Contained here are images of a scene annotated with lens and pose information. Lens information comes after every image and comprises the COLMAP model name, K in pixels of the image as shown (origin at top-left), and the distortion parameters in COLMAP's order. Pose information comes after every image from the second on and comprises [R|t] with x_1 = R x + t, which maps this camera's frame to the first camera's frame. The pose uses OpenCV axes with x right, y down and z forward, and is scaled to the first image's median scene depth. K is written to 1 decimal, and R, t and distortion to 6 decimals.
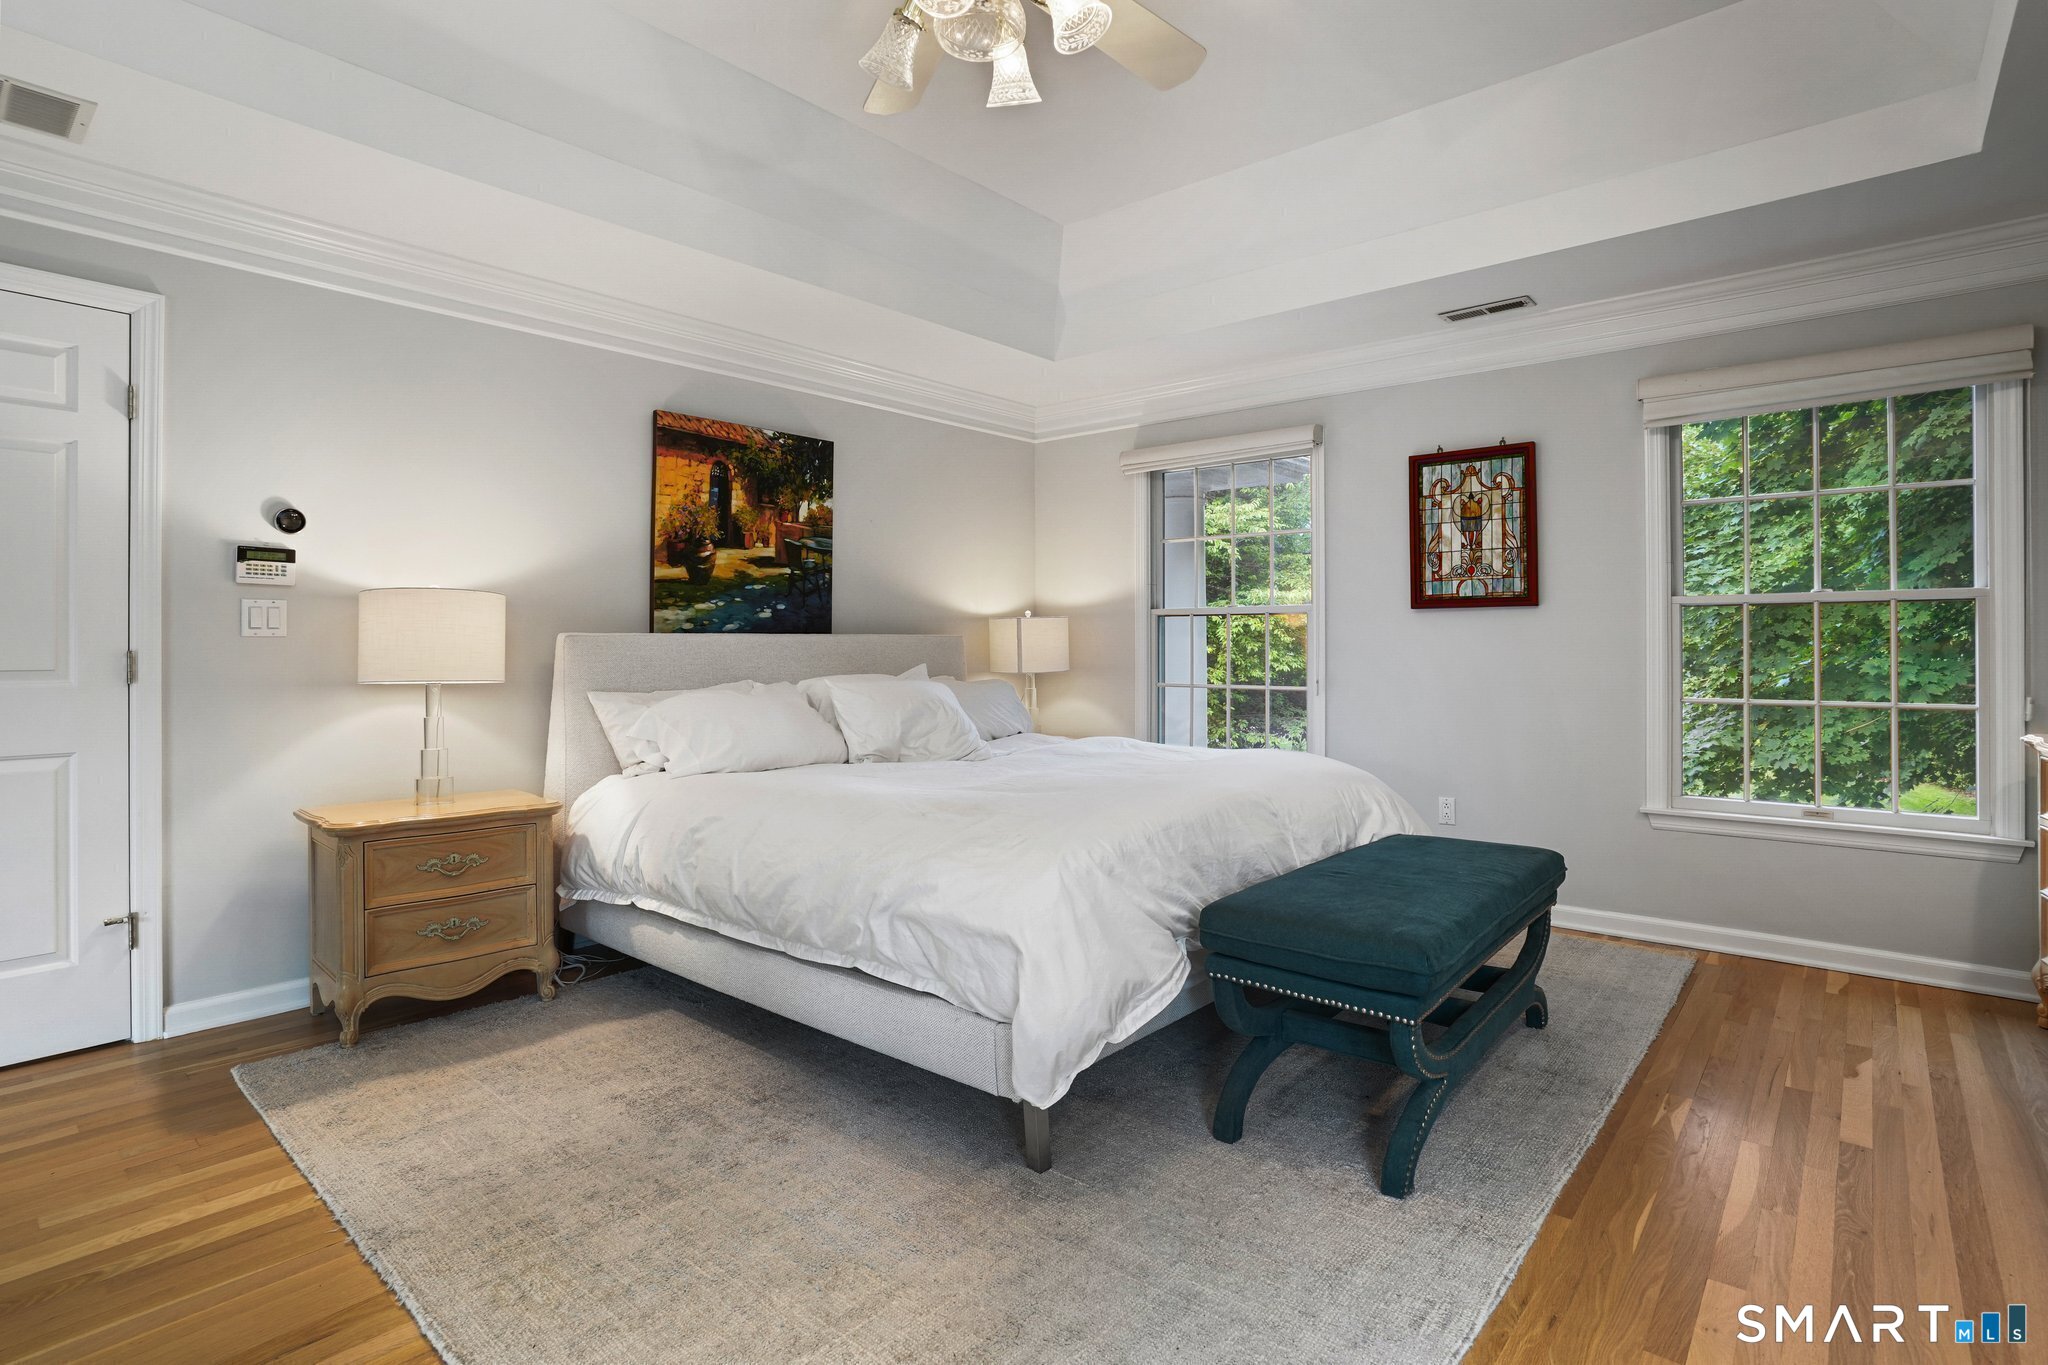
lens RADIAL K [[997.5, 0, 1050.0], [0, 997.5, 633.4], [0, 0, 1]] dist [-0.062619, 0.017770]
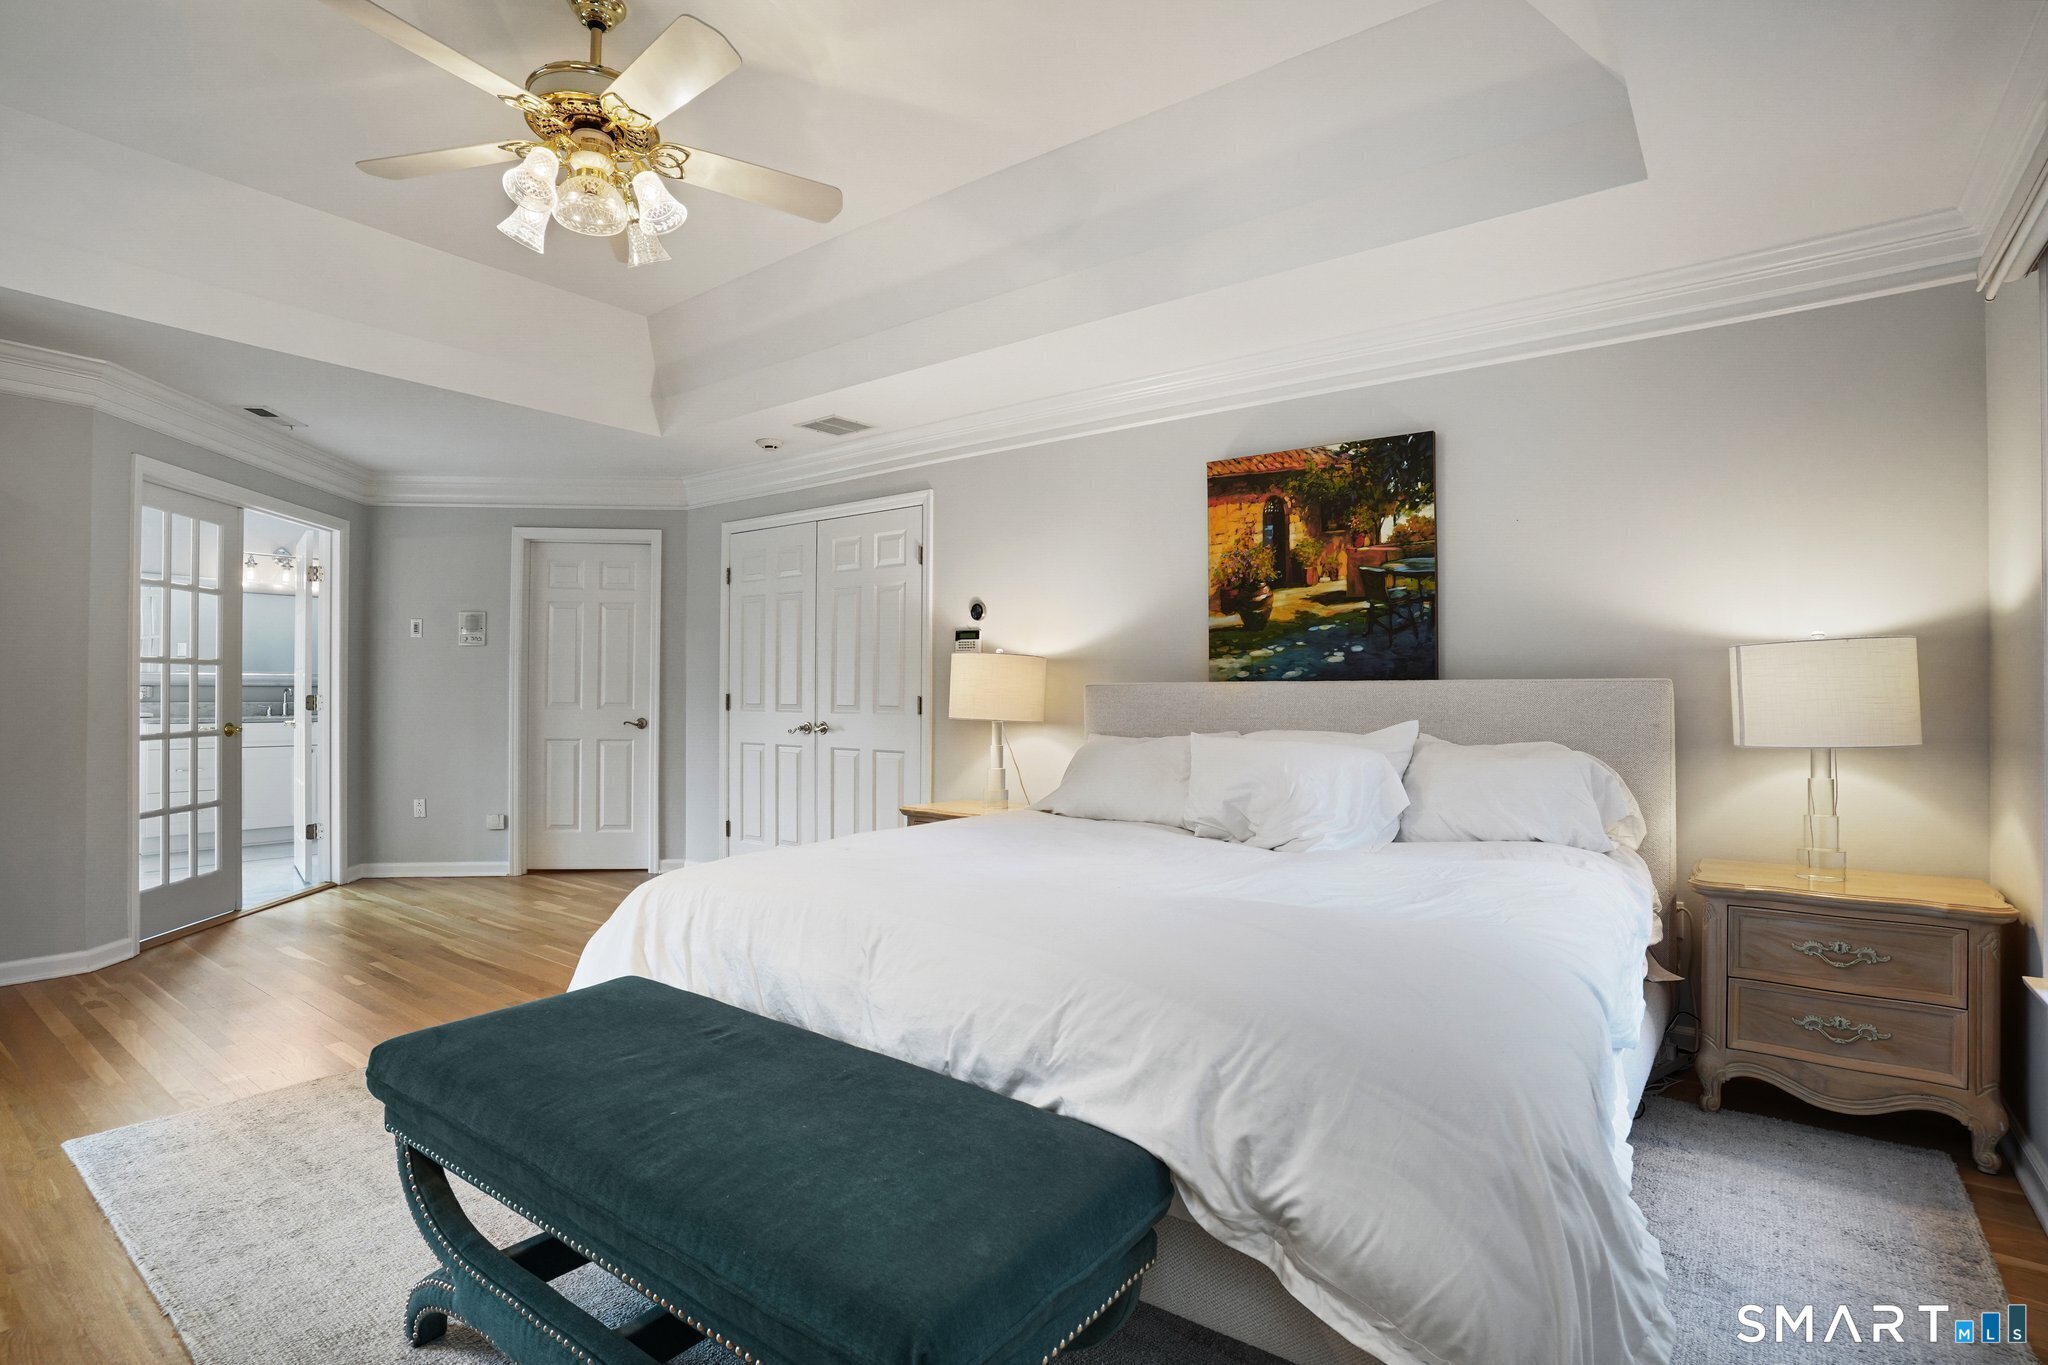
lens RADIAL K [[997.5, 0, 1022.4], [0, 997.5, 690.3], [0, 0, 1]] dist [-0.062619, 0.017770]
pose [[0.062794, -0.004304, -0.998017, 0.569759], [0.004731, 0.999981, -0.004015, 0.010990], [0.998015, -0.004470, 0.062813, 0.691049]]
